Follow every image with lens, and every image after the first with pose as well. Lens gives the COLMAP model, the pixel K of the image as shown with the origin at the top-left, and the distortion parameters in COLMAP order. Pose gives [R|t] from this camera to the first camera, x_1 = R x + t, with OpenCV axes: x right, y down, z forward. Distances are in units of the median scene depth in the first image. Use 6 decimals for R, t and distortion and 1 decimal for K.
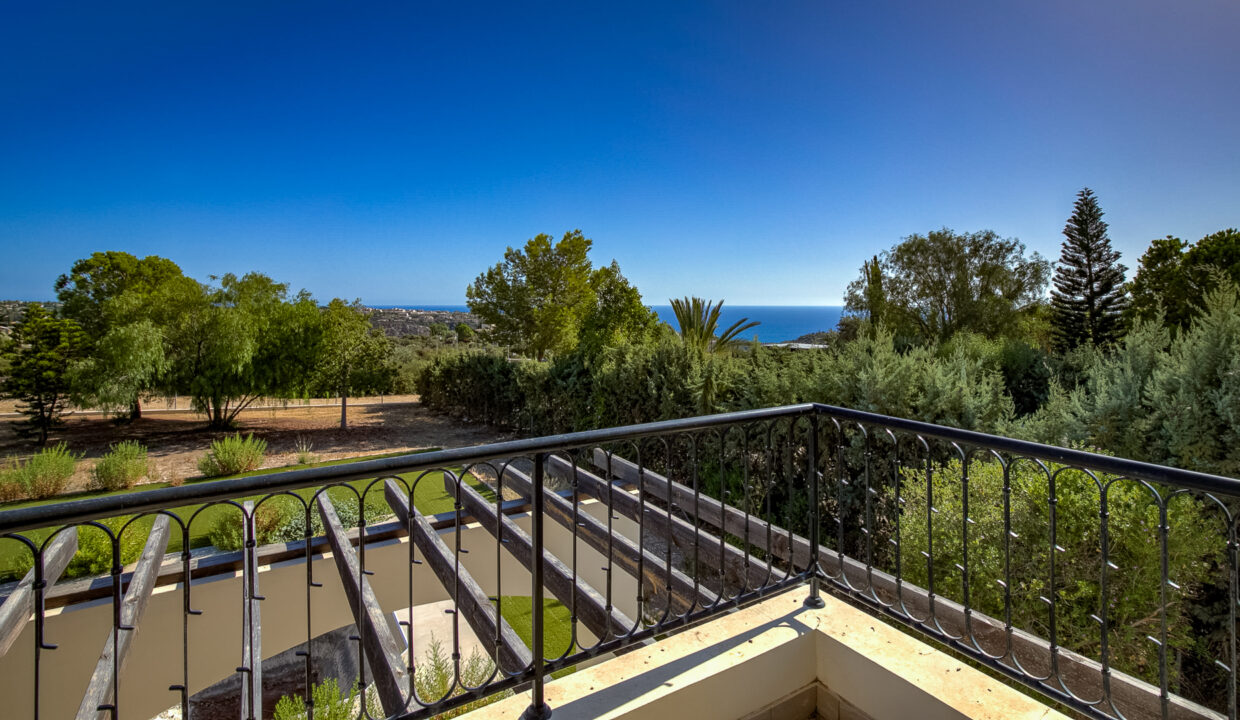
lens RADIAL K [[605.0, 0, 616.6], [0, 605.0, 297.1], [0, 0, 1]] dist [-0.010349, 0.005285]
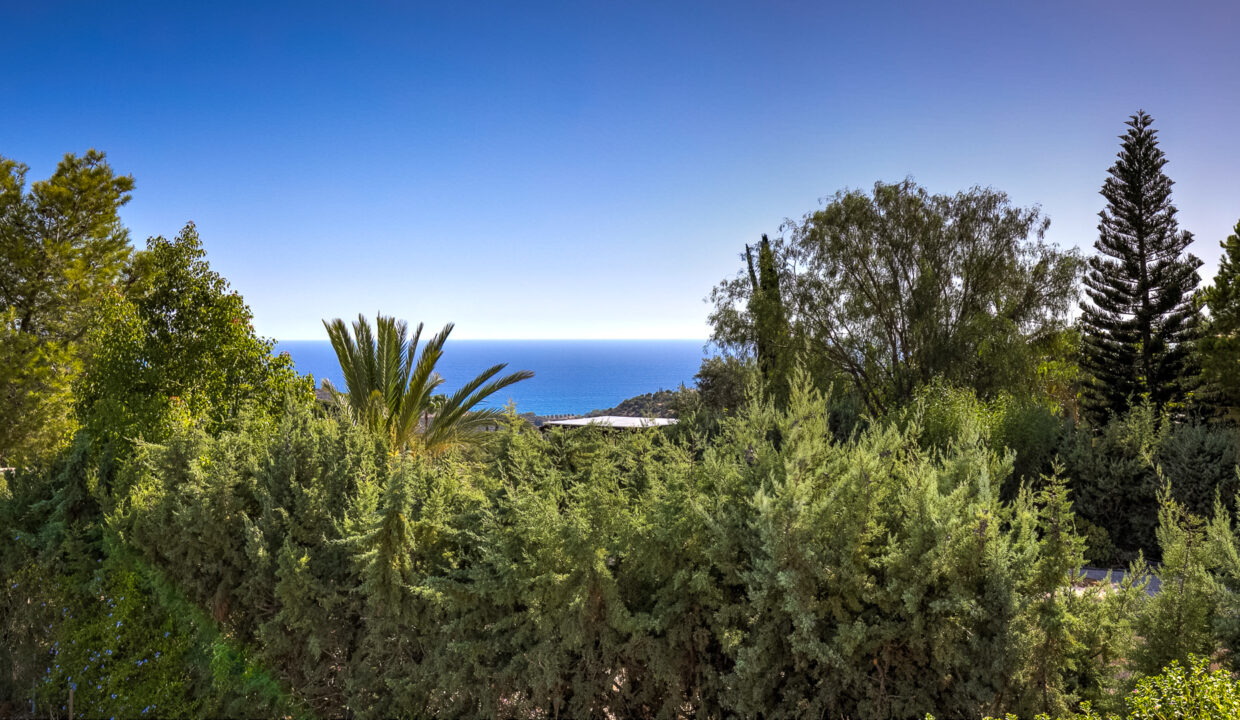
lens RADIAL K [[1250.2, 0, 632.3], [0, 1250.2, 363.1], [0, 0, 1]] dist [0.031346, 0.000000]
pose [[0.954962, -0.013232, 0.296434, 0.042171], [0.003573, 0.999446, 0.033102, 0.005836], [-0.296708, -0.030552, 0.954480, 0.124616]]
